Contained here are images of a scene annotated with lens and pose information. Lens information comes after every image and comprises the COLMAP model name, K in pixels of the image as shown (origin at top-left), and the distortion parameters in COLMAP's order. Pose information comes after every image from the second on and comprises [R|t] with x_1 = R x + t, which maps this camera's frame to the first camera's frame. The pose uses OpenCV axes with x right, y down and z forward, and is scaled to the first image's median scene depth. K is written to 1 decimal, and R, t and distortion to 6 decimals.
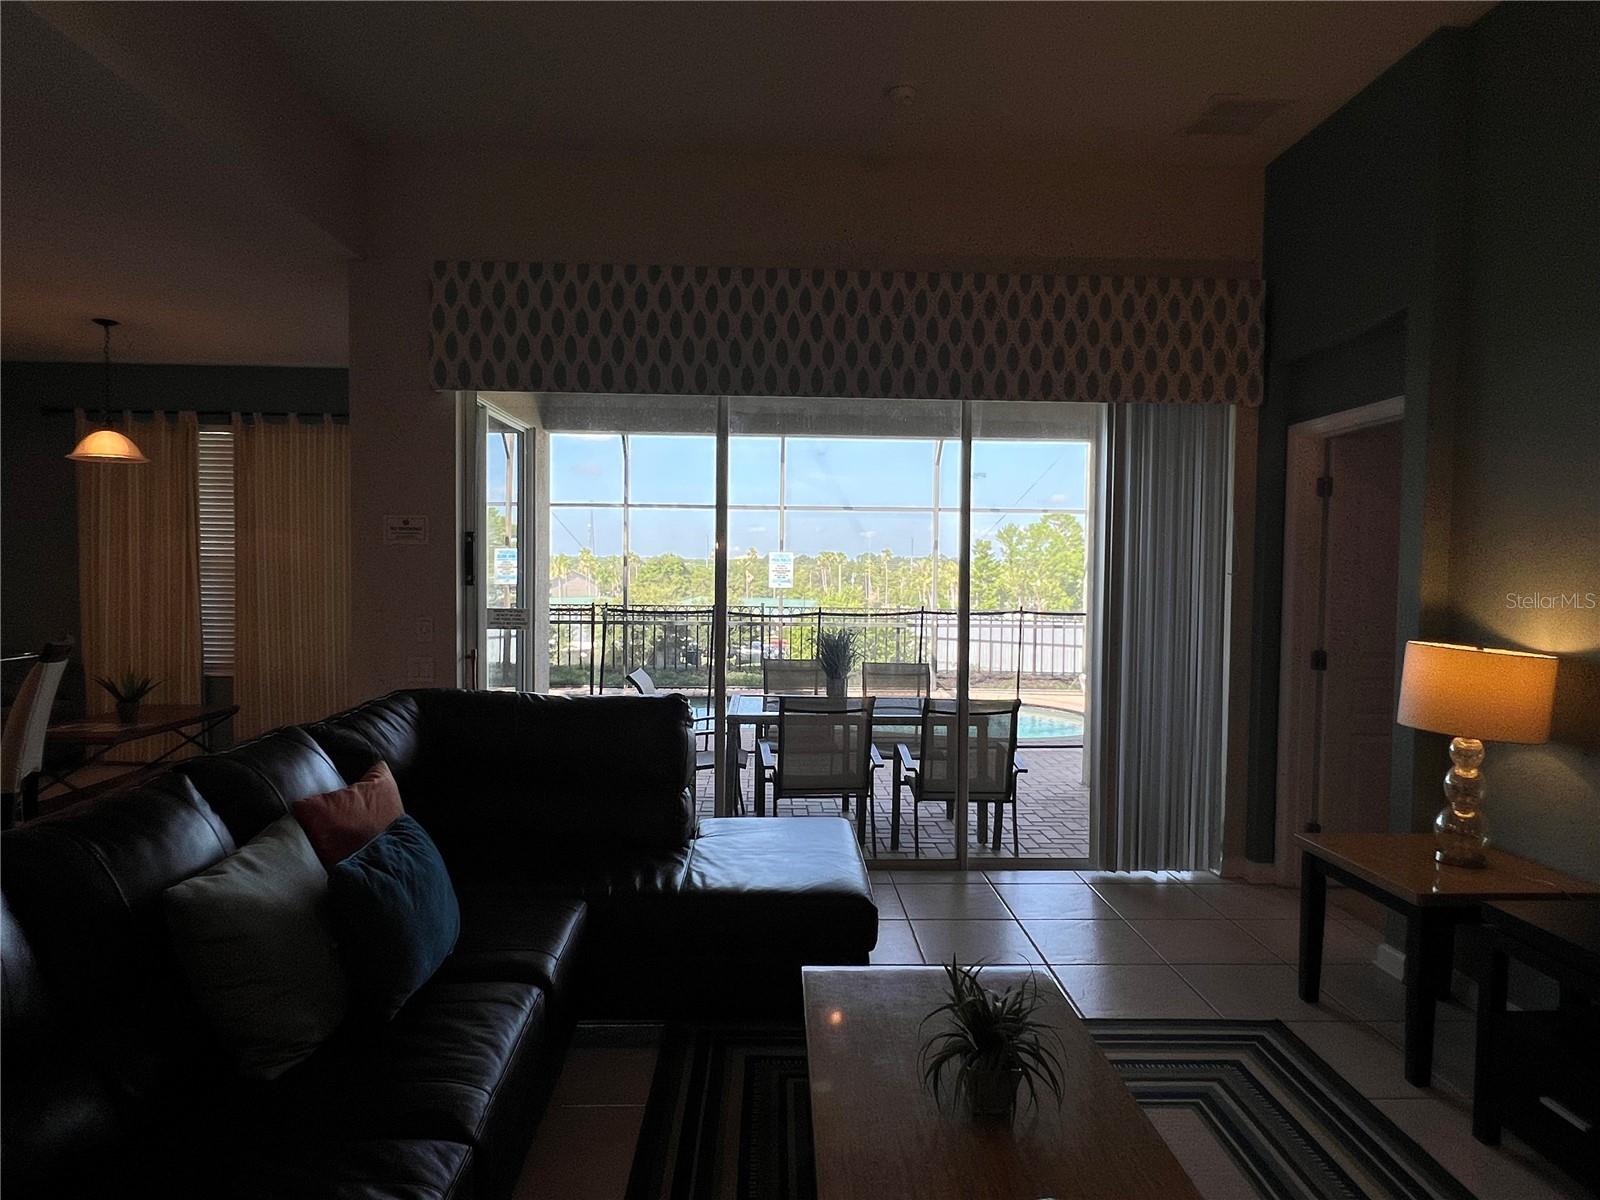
lens RADIAL K [[948.1, 0, 802.4], [0, 948.1, 603.2], [0, 0, 1]] dist [0.007805, -0.008284]
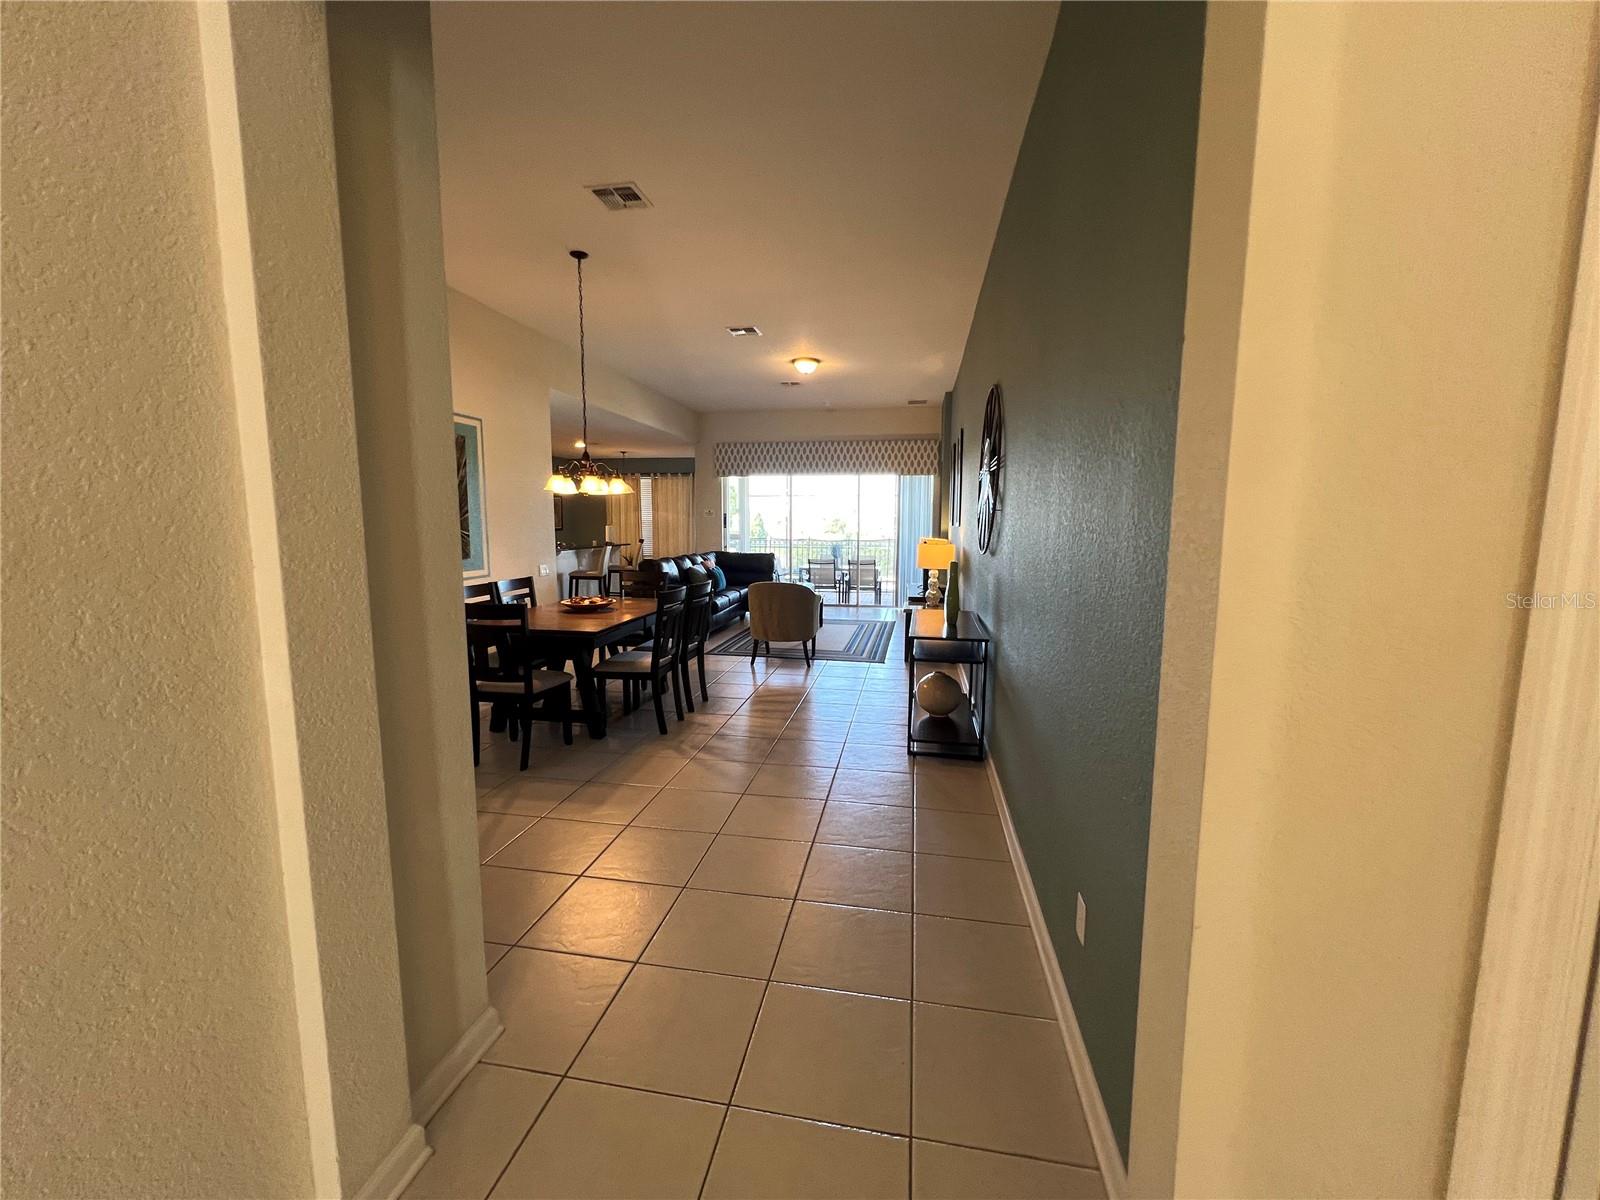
lens RADIAL K [[641.8, 0, 792.1], [0, 641.8, 603.7], [0, 0, 1]] dist [0.001003, 0.000229]
pose [[0.975646, 0.022147, -0.218229, 0.483289], [-0.003241, 0.996236, 0.086616, 0.061837], [0.219326, -0.083800, 0.972046, -1.480503]]
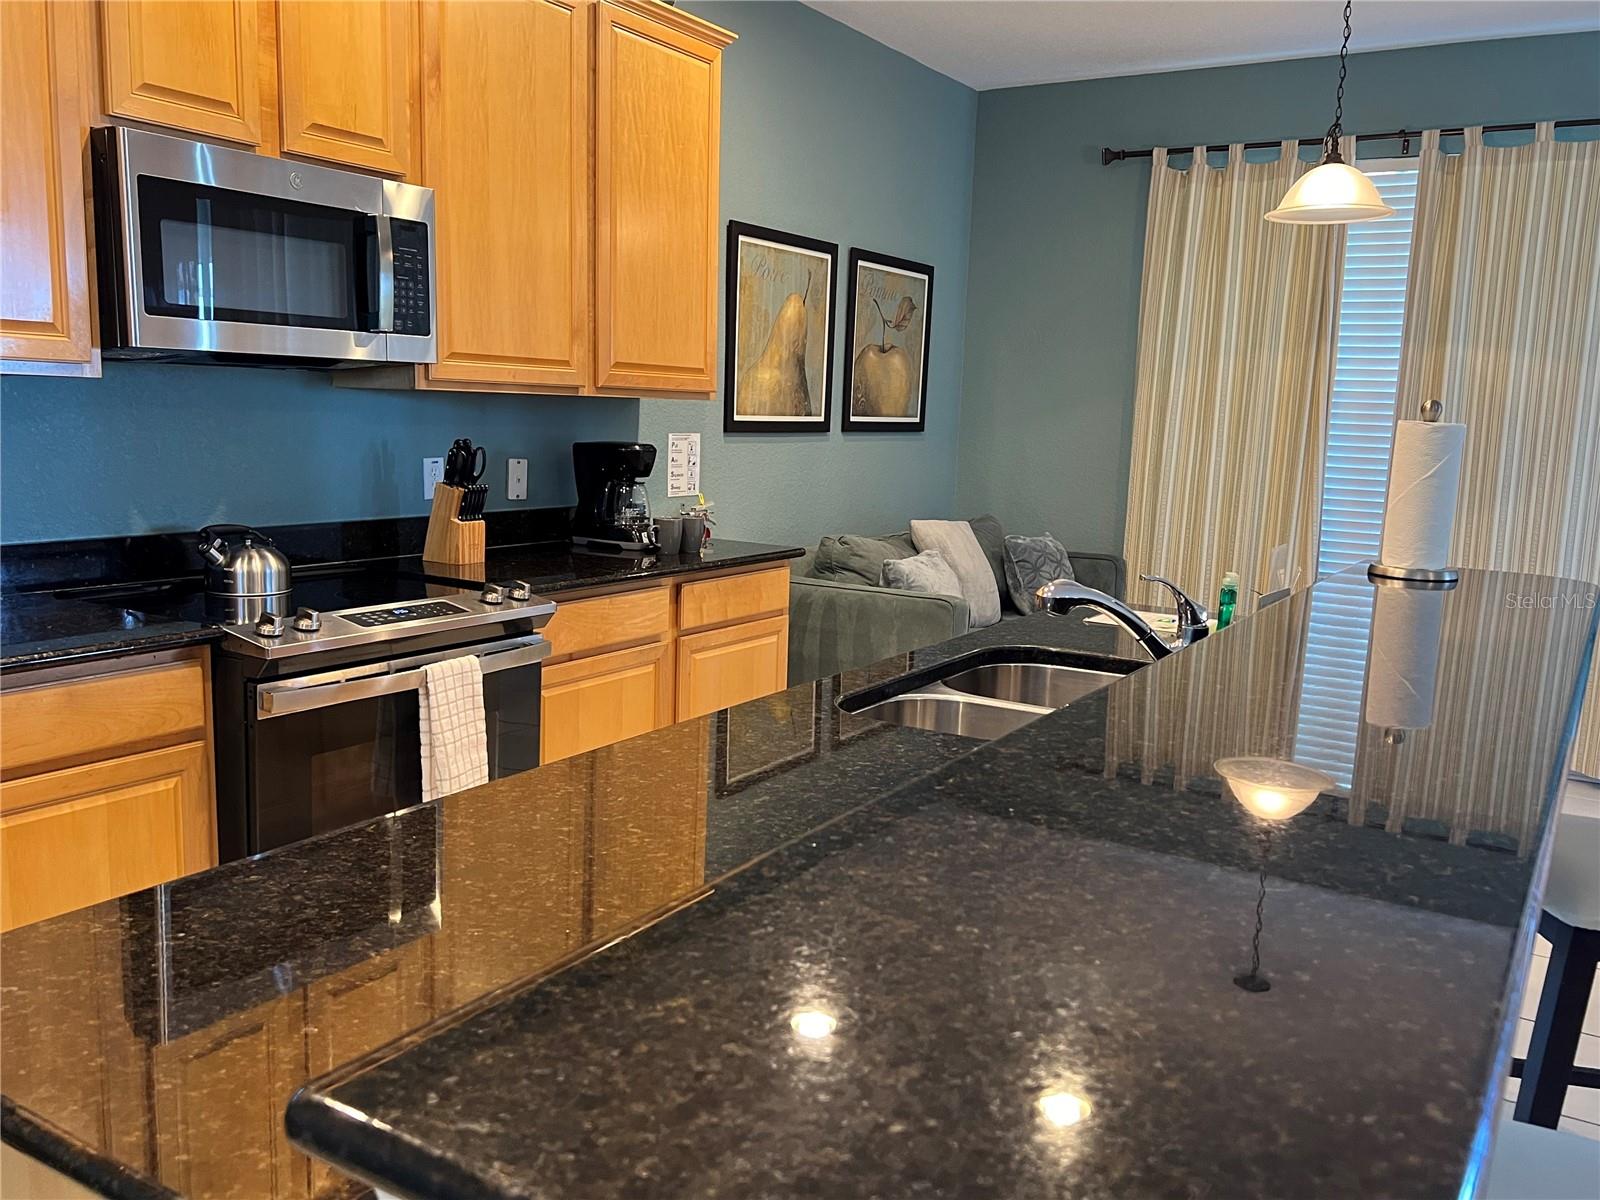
lens RADIAL K [[1323.4, 0, 804.5], [0, 1323.4, 614.5], [0, 0, 1]] dist [0.061131, -0.072941]
pose [[0.830558, 0.106922, -0.546572, -0.672013], [-0.046764, 0.991321, 0.122863, 0.000452], [0.554965, -0.076485, 0.828350, 0.190998]]
